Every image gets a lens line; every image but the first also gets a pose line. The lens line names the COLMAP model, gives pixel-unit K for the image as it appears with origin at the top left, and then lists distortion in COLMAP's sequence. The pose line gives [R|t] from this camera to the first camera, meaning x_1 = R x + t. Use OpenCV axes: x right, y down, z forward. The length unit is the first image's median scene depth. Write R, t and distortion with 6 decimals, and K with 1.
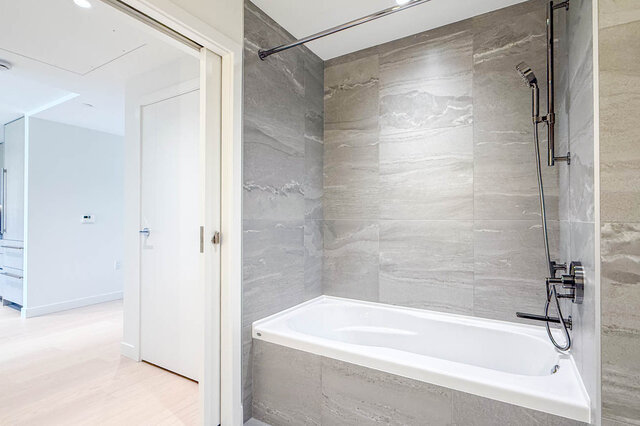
lens RADIAL K [[323.8, 0, 321.6], [0, 323.8, 212.4], [0, 0, 1]] dist [0.002848, -0.000089]
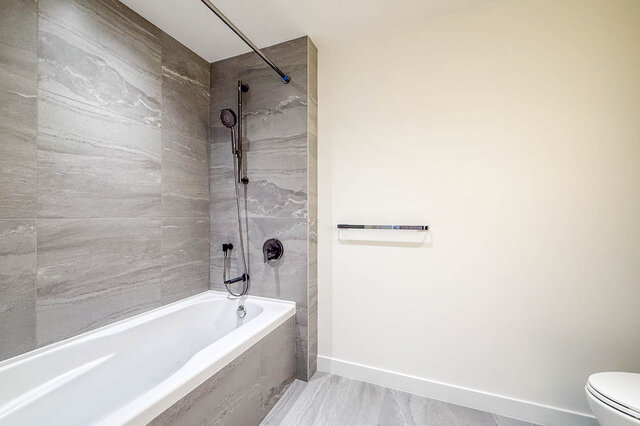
lens RADIAL K [[260.5, 0, 319.4], [0, 260.5, 215.8], [0, 0, 1]] dist [0.003199, -0.000562]
pose [[-0.130920, 0.003295, 0.991387, -0.445478], [-0.006743, 0.999968, -0.004214, 0.016851], [-0.991370, -0.007236, -0.130894, 0.563783]]
